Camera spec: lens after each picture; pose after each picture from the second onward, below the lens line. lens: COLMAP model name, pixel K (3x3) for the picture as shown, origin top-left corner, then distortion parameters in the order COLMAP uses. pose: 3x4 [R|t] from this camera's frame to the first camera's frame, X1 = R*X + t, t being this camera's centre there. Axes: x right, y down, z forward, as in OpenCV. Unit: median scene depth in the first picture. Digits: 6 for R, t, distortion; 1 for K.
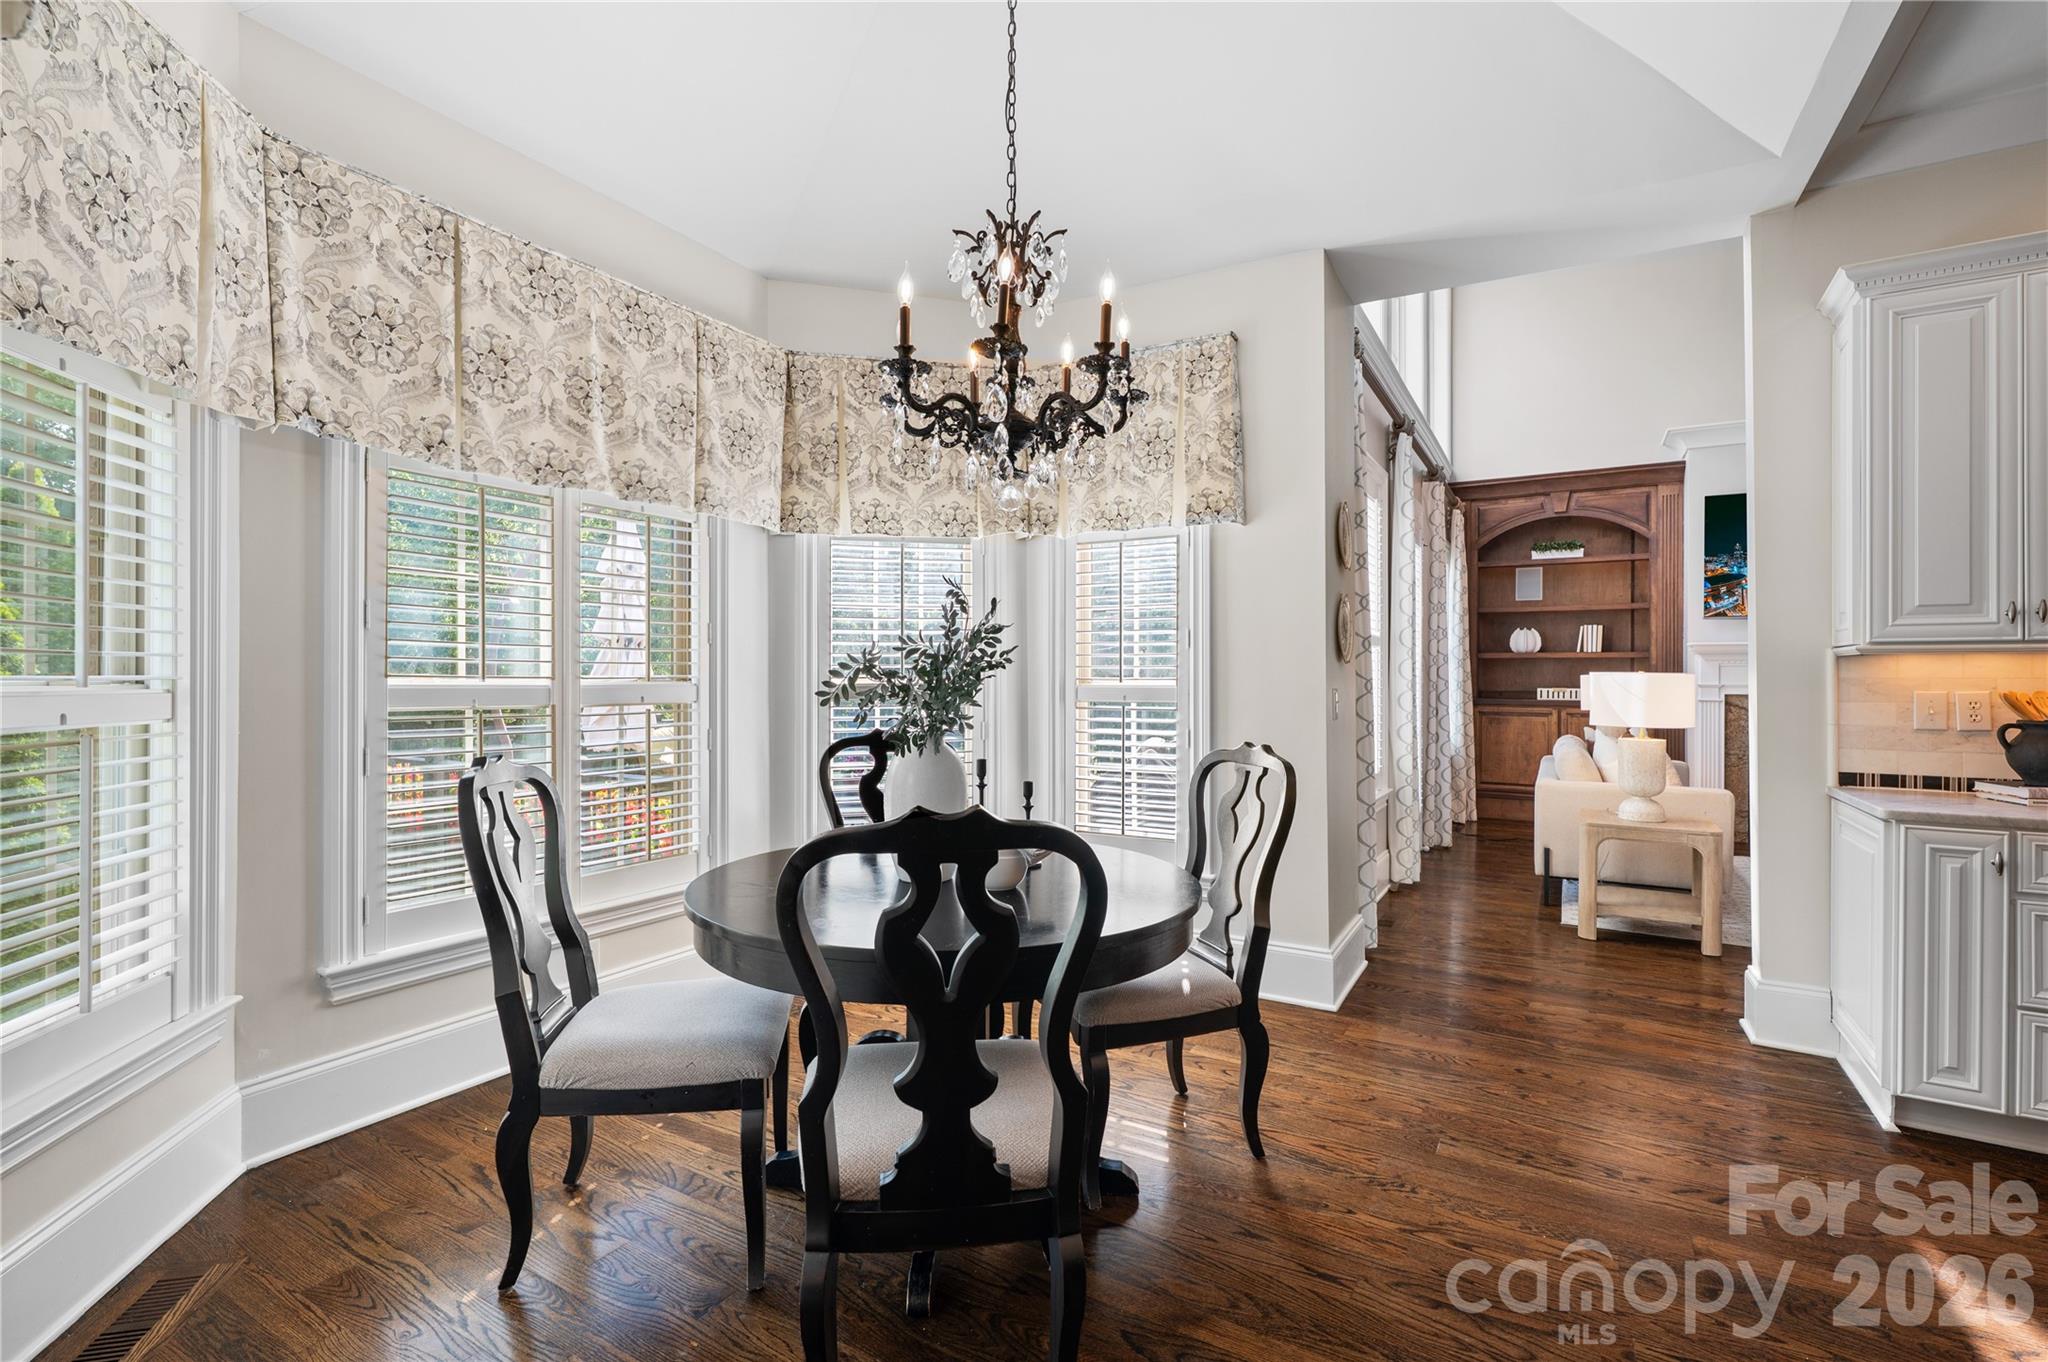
lens RADIAL K [[926.3, 0, 1026.8], [0, 926.3, 675.3], [0, 0, 1]] dist [0.002170, -0.001270]
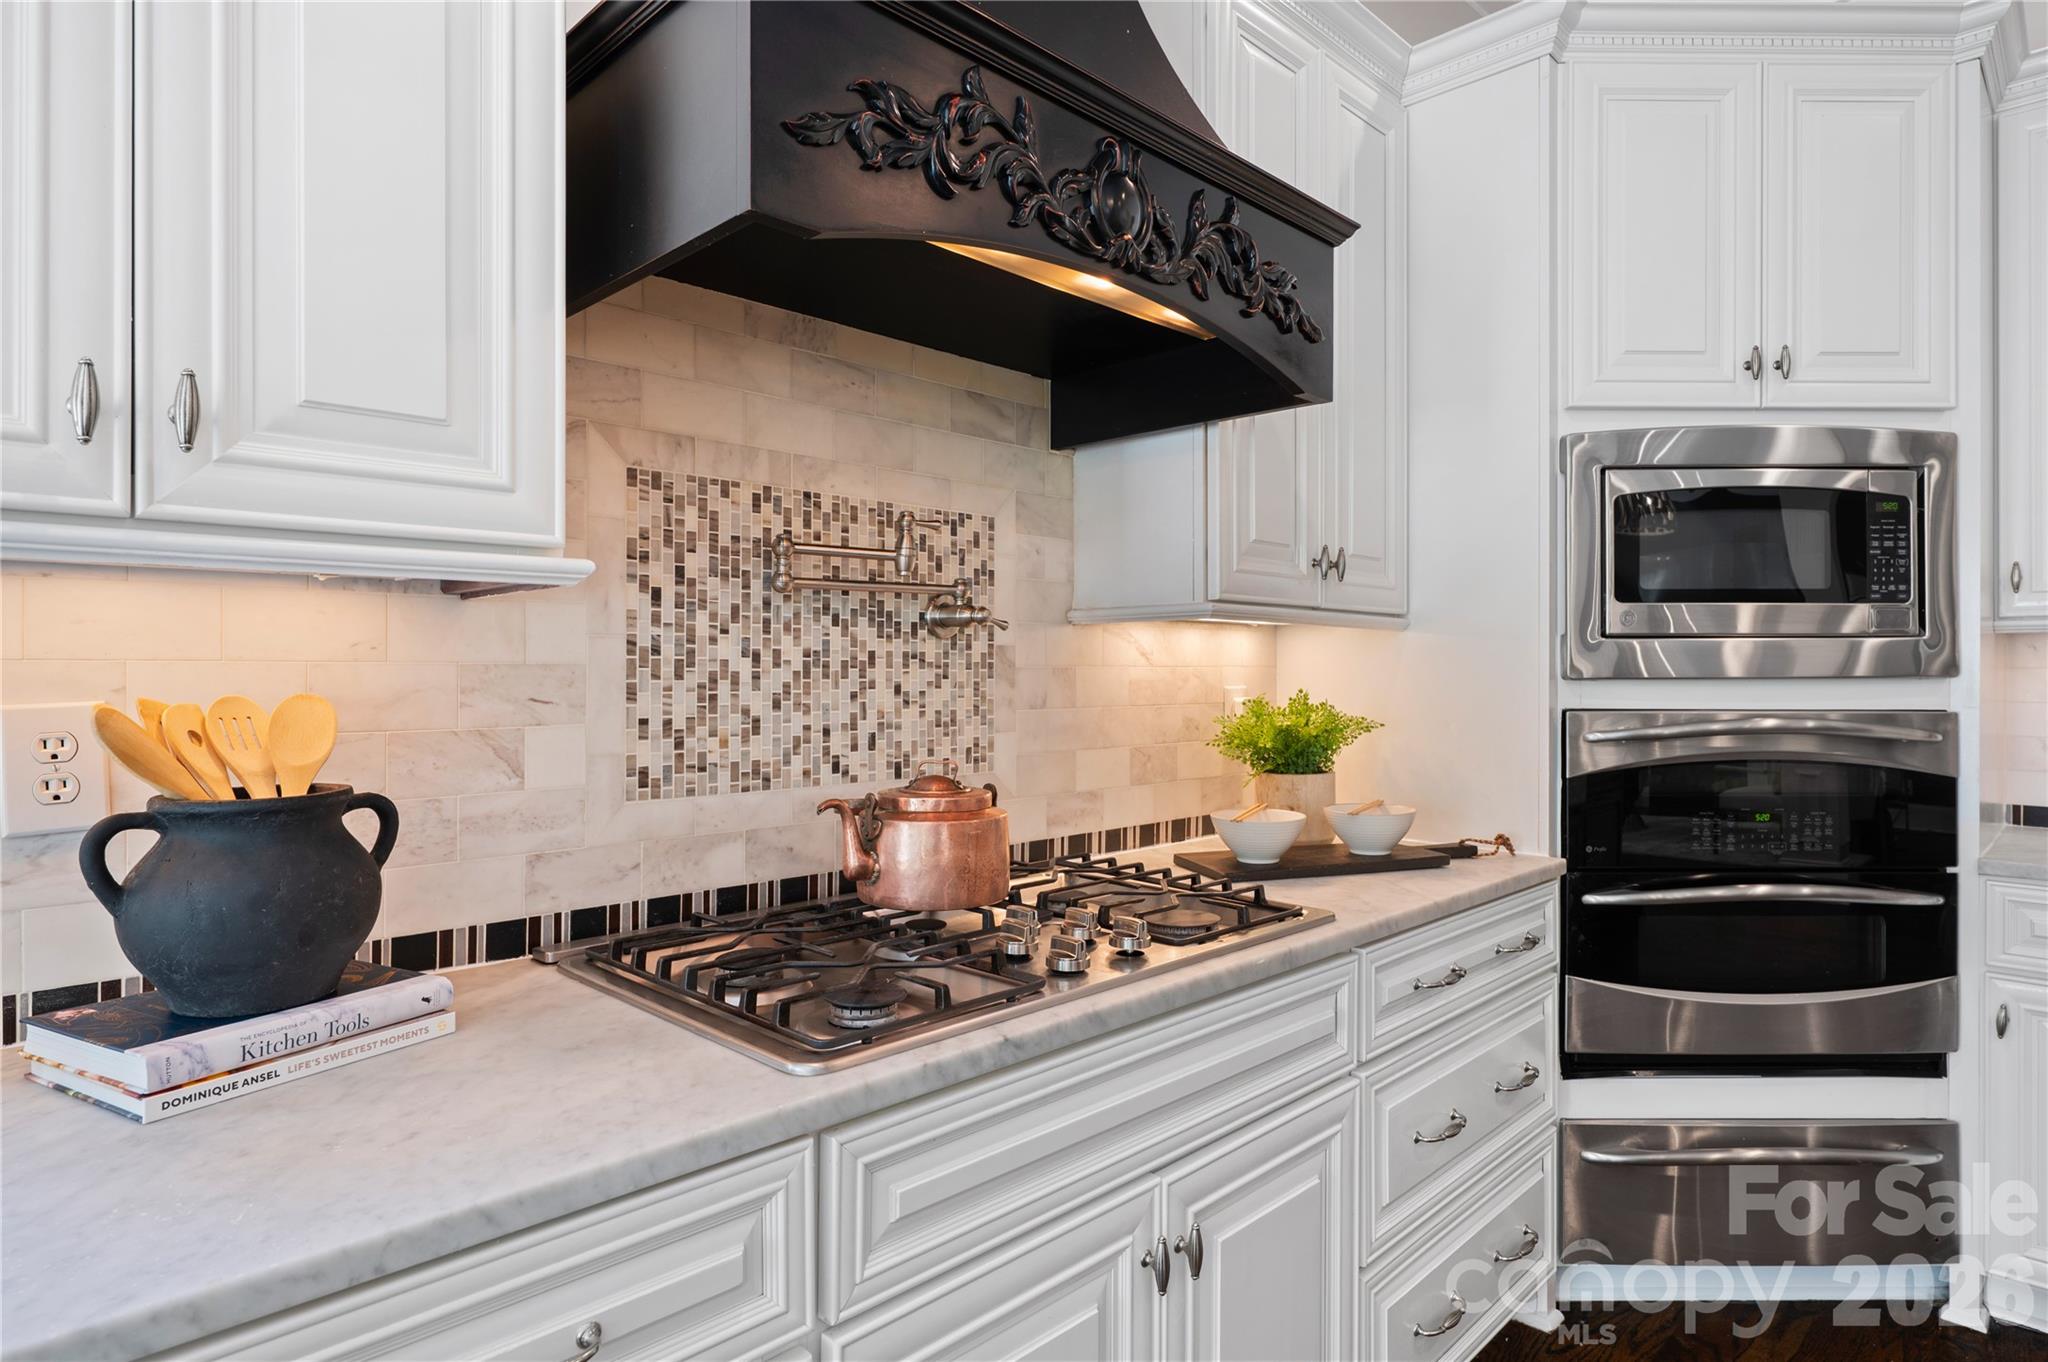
lens RADIAL K [[1137.3, 0, 1028.9], [0, 1137.3, 662.7], [0, 0, 1]] dist [0.002334, 0.002584]
pose [[0.241952, 0.000785, 0.970288, 0.592919], [-0.001797, 0.999998, -0.000360, 0.003200], [-0.970286, -0.001657, 0.241953, 0.483775]]
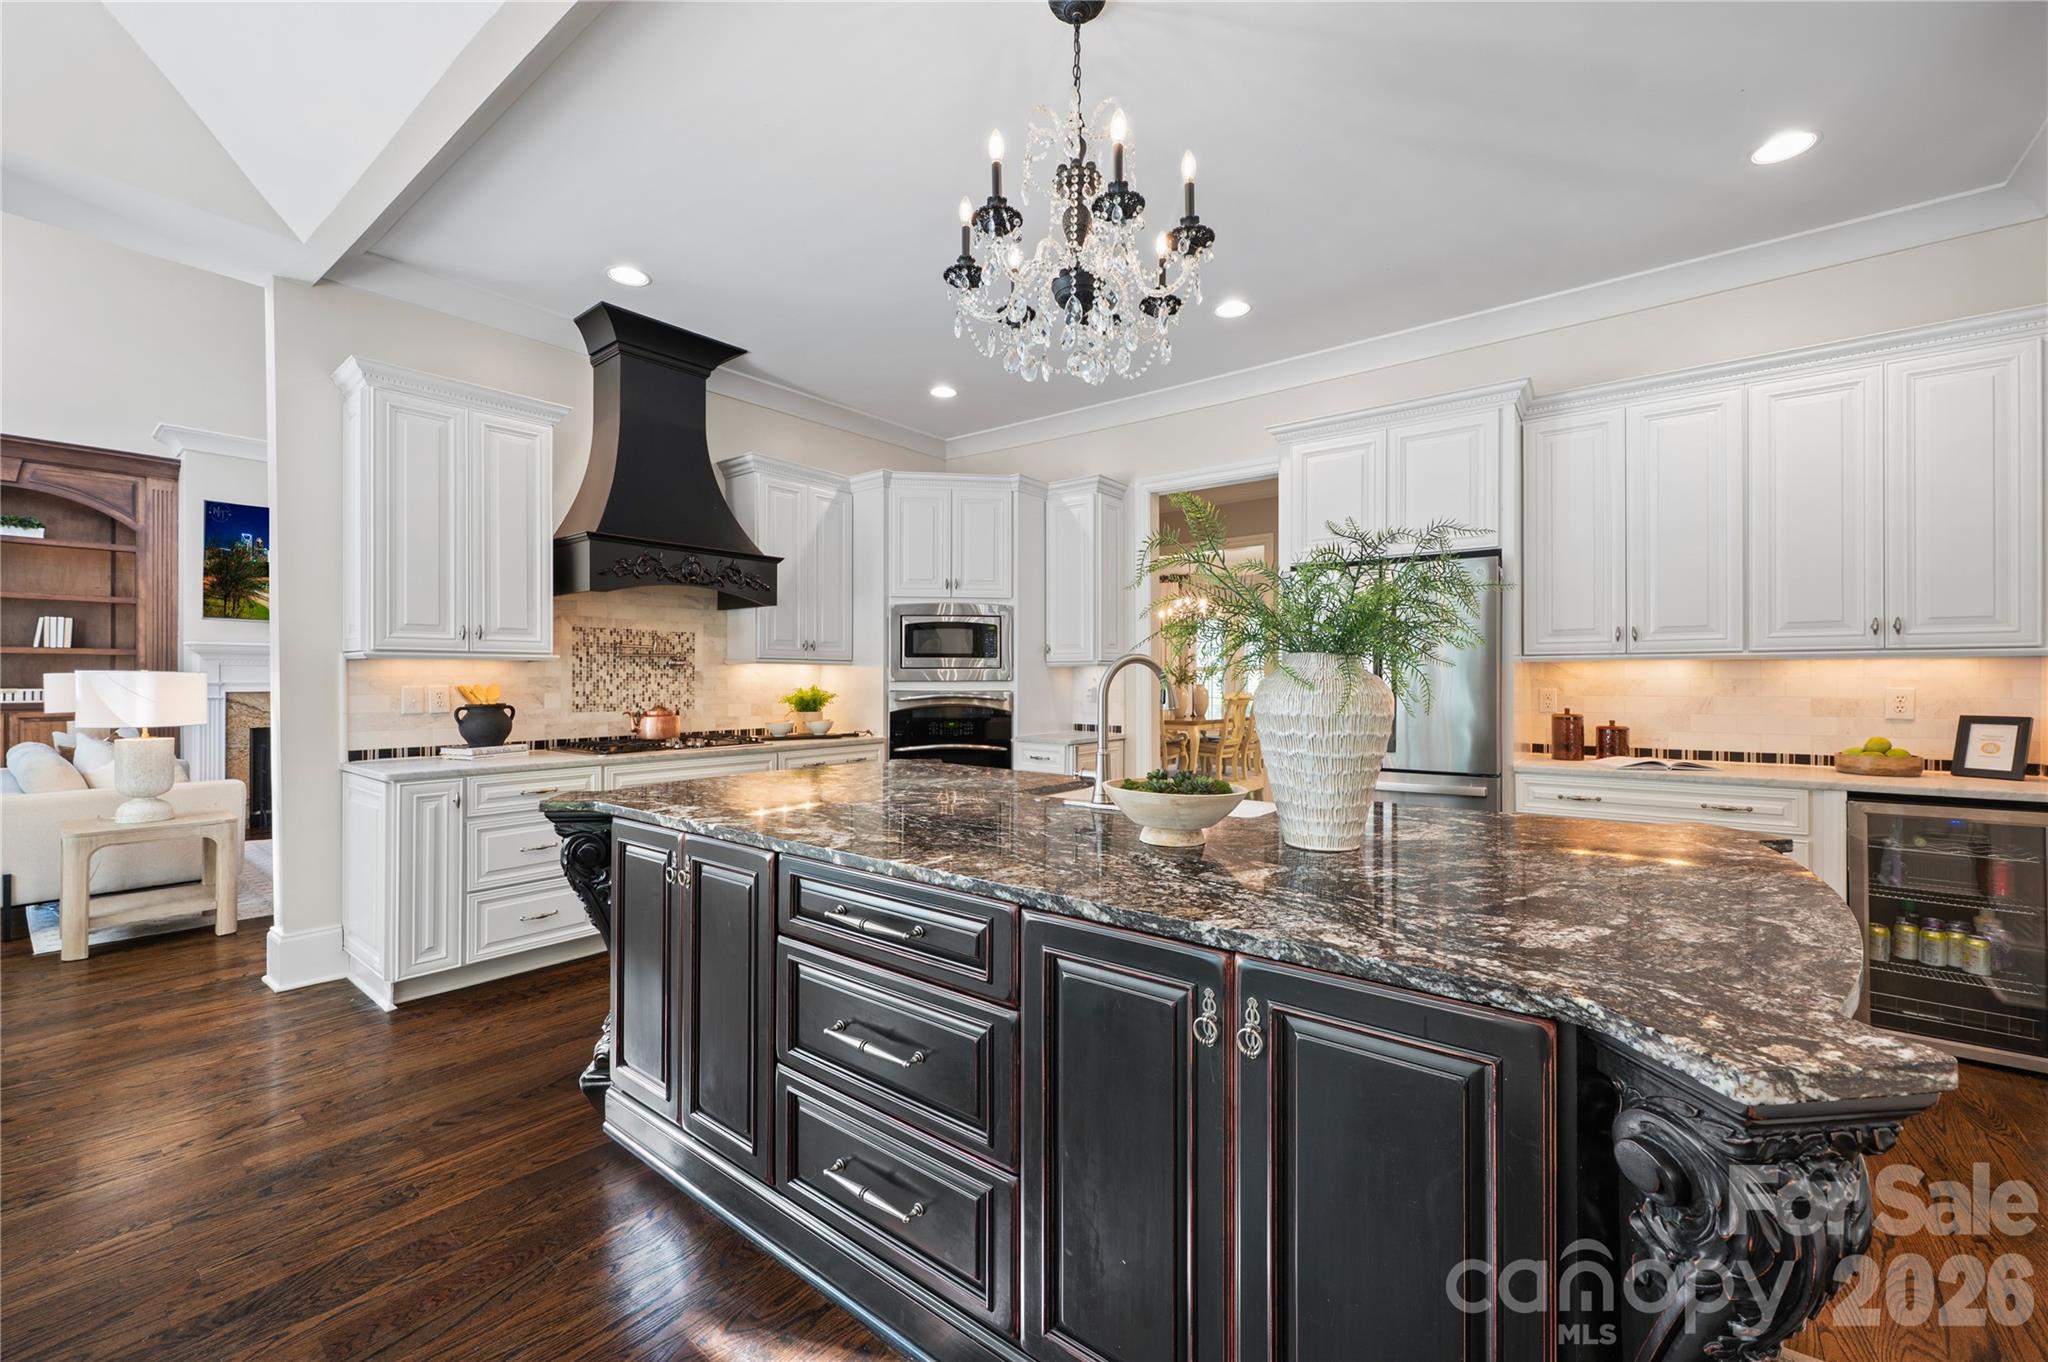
lens RADIAL K [[819.2, 0, 1025.4], [0, 819.2, 676.4], [0, 0, 1]] dist [-0.000605, -0.000398]
pose [[0.137535, -0.002161, 0.990495, -0.088729], [-0.001203, 0.999997, 0.002348, -0.000769], [-0.990496, -0.001514, 0.137532, -0.059338]]
